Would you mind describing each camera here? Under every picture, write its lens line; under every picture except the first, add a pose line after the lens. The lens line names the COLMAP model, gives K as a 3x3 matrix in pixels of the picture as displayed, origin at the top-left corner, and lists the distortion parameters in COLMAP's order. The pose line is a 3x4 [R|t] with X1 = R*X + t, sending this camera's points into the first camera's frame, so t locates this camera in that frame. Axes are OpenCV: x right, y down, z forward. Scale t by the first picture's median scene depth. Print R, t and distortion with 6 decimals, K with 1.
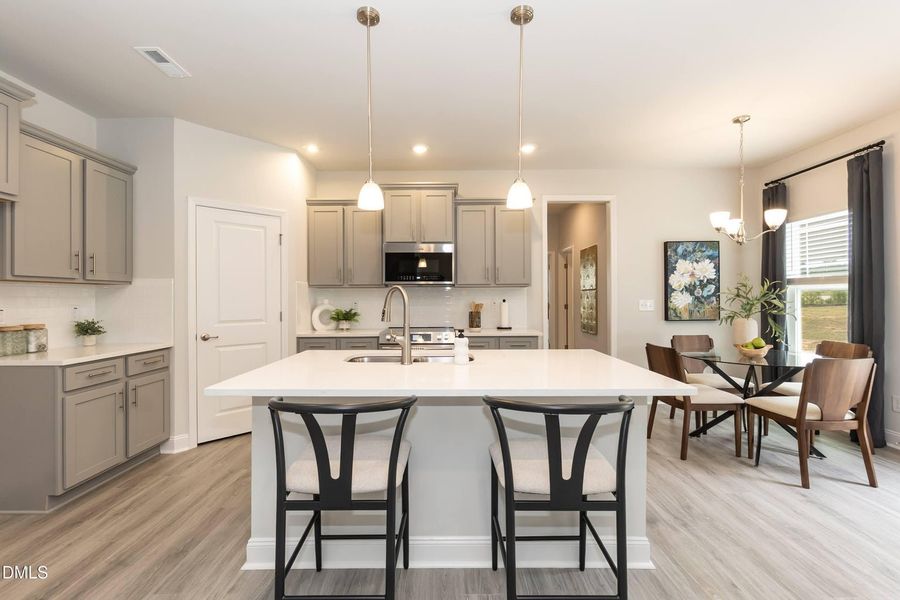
lens RADIAL K [[390.0, 0, 447.2], [0, 390.0, 299.5], [0, 0, 1]] dist [-0.000713, -0.000239]
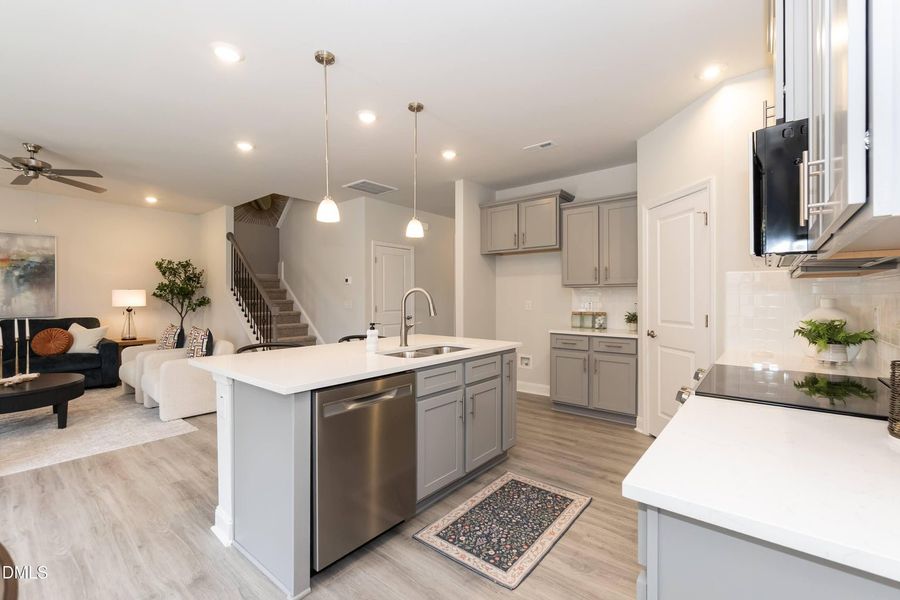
lens RADIAL K [[390.0, 0, 443.8], [0, 390.0, 297.9], [0, 0, 1]] dist [-0.000713, -0.000239]
pose [[-0.637629, 0.006394, -0.770317, 0.444663], [0.001480, 0.999974, 0.007074, -0.006626], [0.770342, 0.003370, -0.637622, 1.032901]]
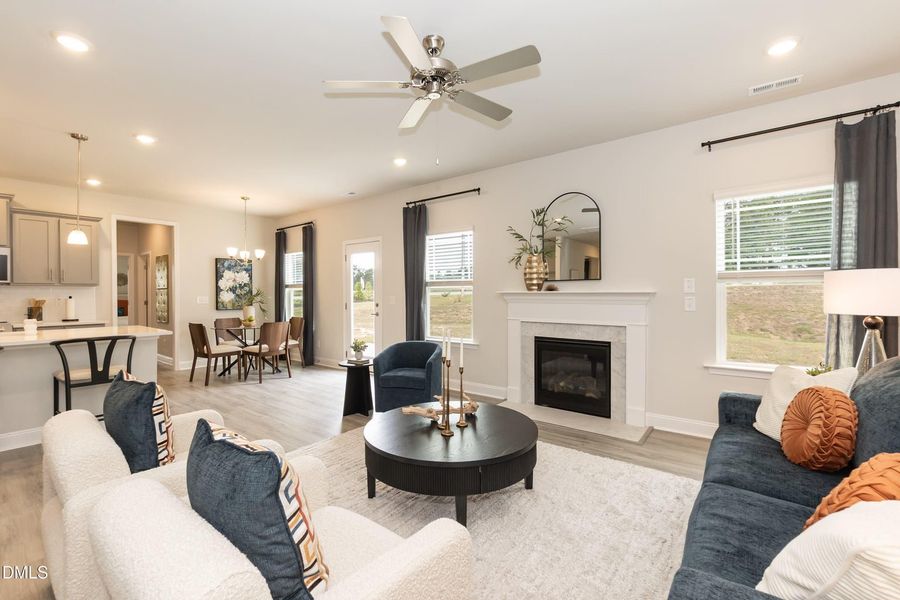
lens RADIAL K [[390.0, 0, 444.1], [0, 390.0, 296.8], [0, 0, 1]] dist [-0.000713, -0.000239]
pose [[0.622840, -0.002439, 0.782345, -0.082611], [0.002016, 0.999997, 0.001512, 0.002103], [-0.782347, 0.000635, 0.622843, -0.708436]]
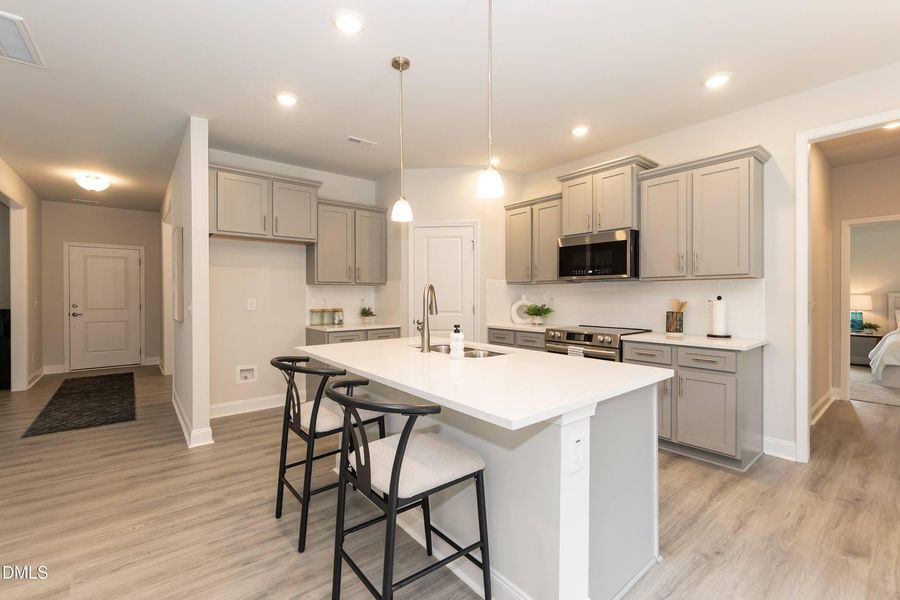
lens RADIAL K [[390.0, 0, 448.1], [0, 390.0, 303.6], [0, 0, 1]] dist [-0.000713, -0.000239]
pose [[0.635064, 0.020939, -0.772176, 0.426125], [-0.004302, 0.999713, 0.023571, -0.001946], [0.772448, -0.011647, 0.634971, 0.169969]]
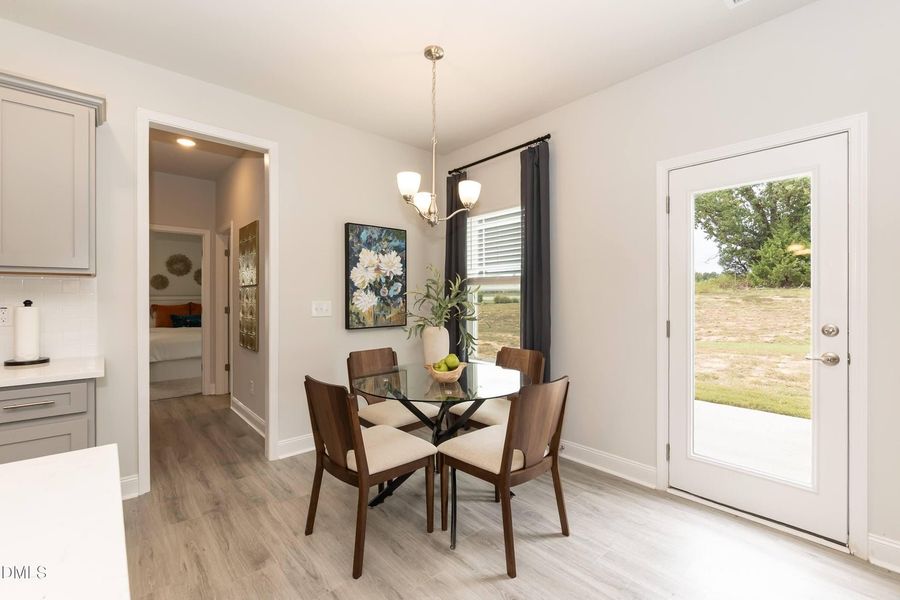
lens RADIAL K [[390.0, 0, 448.6], [0, 390.0, 297.7], [0, 0, 1]] dist [-0.000713, -0.000239]
pose [[0.748022, 0.005006, 0.663655, 0.236814], [-0.002652, 0.999986, -0.004554, -0.003198], [-0.663669, 0.001646, 0.748025, 0.350726]]
